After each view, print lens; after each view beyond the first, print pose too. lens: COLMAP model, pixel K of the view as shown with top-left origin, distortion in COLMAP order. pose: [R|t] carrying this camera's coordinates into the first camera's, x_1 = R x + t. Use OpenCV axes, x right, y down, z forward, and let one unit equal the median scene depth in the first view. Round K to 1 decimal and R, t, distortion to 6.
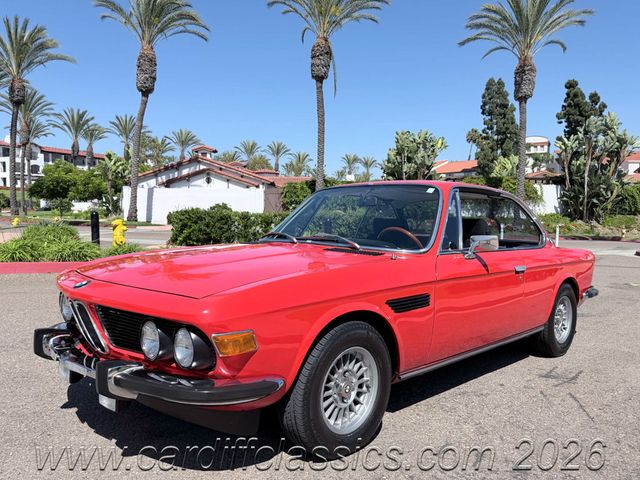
lens RADIAL K [[502.8, 0, 315.1], [0, 502.8, 245.8], [0, 0, 1]] dist [0.104649, -0.185810]
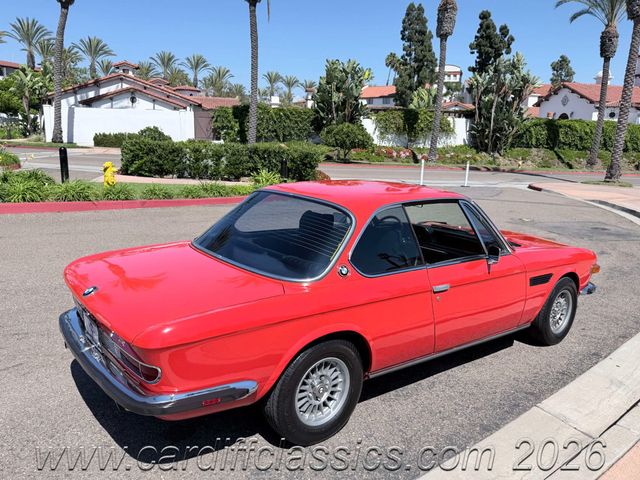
lens RADIAL K [[493.1, 0, 320.6], [0, 493.1, 244.6], [0, 0, 1]] dist [0.146632, -0.292349]
pose [[0.984887, -0.008521, 0.172988, -0.029353], [-0.018615, 0.987796, 0.154637, -0.012524], [-0.172195, -0.155520, 0.972709, -0.043195]]
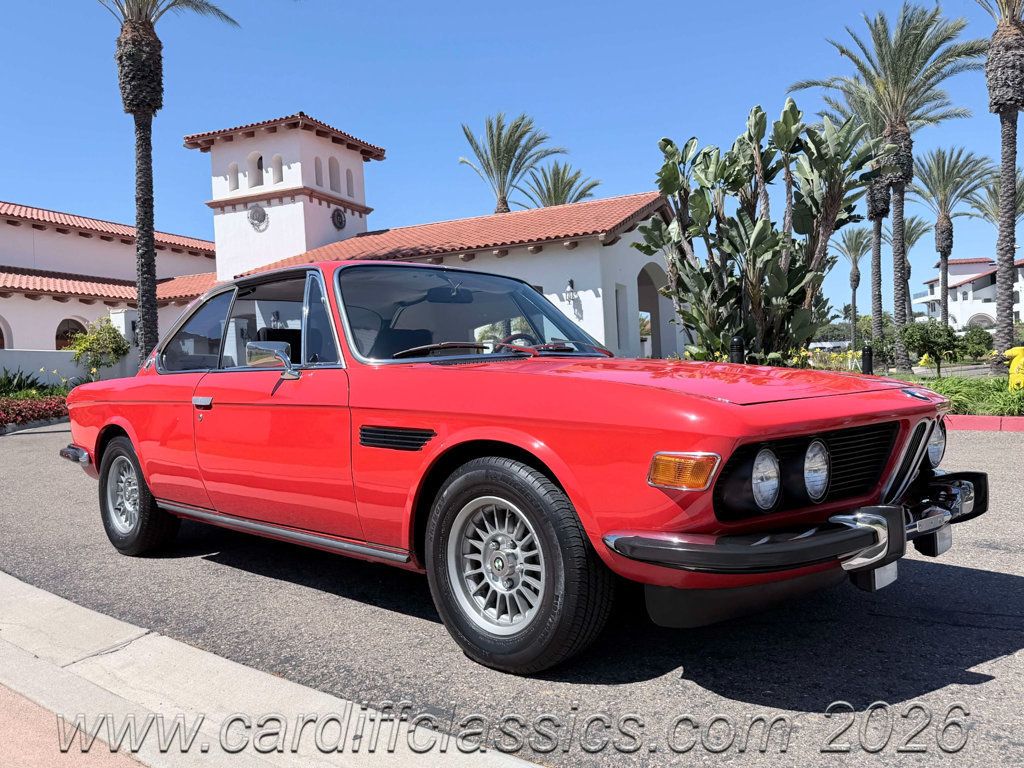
lens RADIAL K [[846.5, 0, 508.3], [0, 846.5, 380.7], [0, 0, 1]] dist [0.137216, -0.282729]
pose [[0.296783, -0.022552, -0.954679, 0.097043], [-0.013801, 0.999515, -0.027901, 0.005876], [0.954845, 0.021457, 0.296328, 0.032666]]
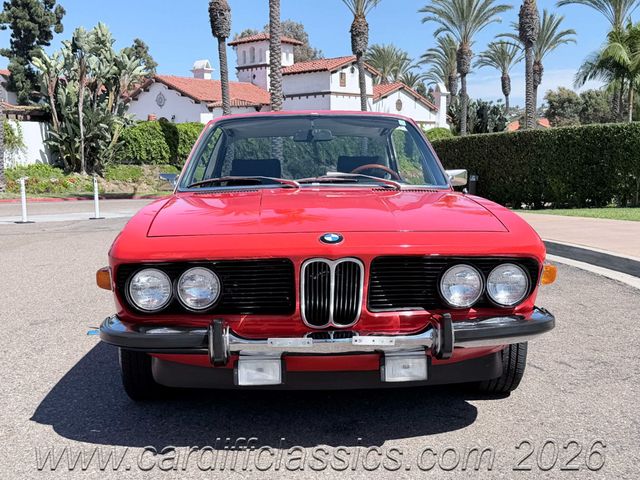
lens RADIAL K [[774.1, 0, 316.0], [0, 774.1, 238.7], [0, 0, 1]] dist [0.183089, -0.419113]
pose [[0.671740, -0.088583, 0.735472, -0.072140], [0.067973, 0.996007, 0.057879, 0.000504], [-0.737662, 0.011112, 0.675079, 0.013604]]
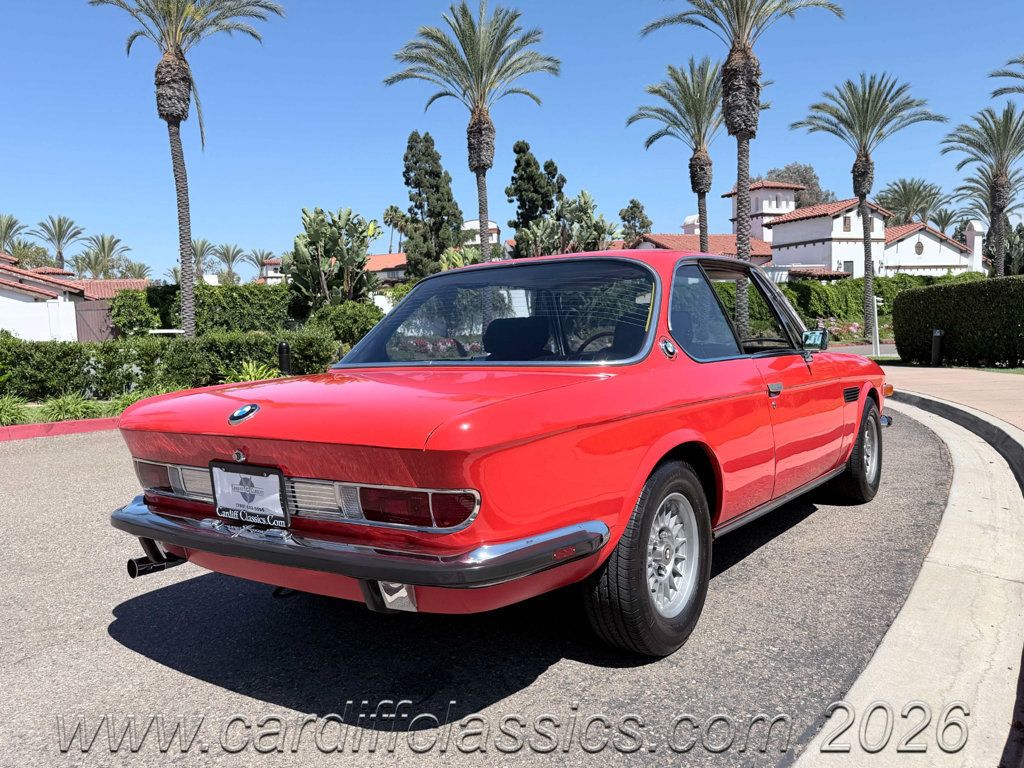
lens RADIAL K [[786.8, 0, 510.1], [0, 786.8, 390.5], [0, 0, 1]] dist [0.149715, -0.294017]
pose [[0.900937, -0.075010, 0.427417, -0.054072], [0.072651, 0.997118, 0.021852, 0.002665], [-0.427824, 0.011365, 0.903790, -0.030930]]
